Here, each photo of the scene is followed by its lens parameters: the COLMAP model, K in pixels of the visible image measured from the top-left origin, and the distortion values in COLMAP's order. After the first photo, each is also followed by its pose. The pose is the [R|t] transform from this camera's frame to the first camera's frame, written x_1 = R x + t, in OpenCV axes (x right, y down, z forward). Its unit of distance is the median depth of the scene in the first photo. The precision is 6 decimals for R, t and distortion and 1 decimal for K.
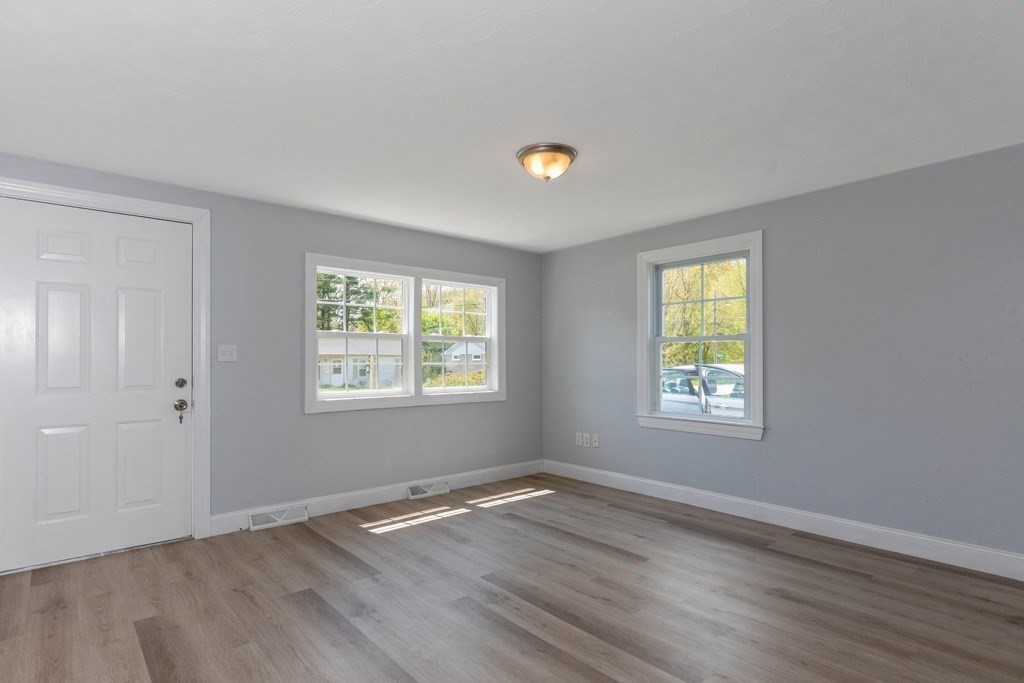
lens RADIAL K [[547.1, 0, 514.2], [0, 547.1, 348.0], [0, 0, 1]] dist [0.006781, -0.001416]
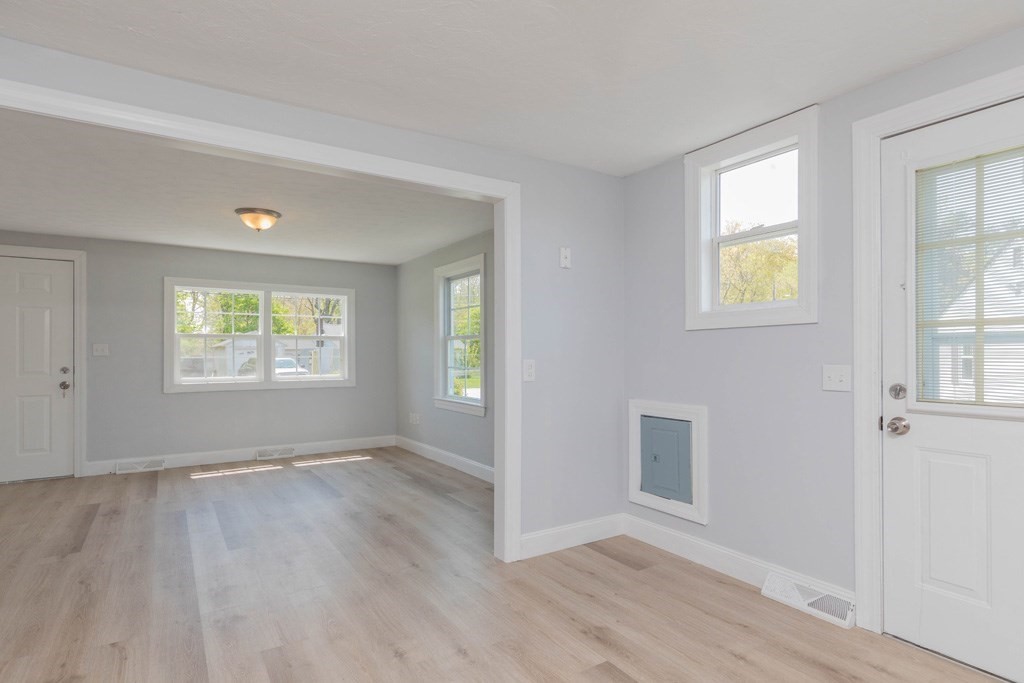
lens RADIAL K [[547.1, 0, 508.3], [0, 547.1, 345.0], [0, 0, 1]] dist [0.006781, -0.001416]
pose [[0.991093, -0.002153, -0.133156, 0.581268], [0.003201, 0.999966, 0.007657, -0.008860], [0.133135, -0.008015, 0.991065, -0.225218]]
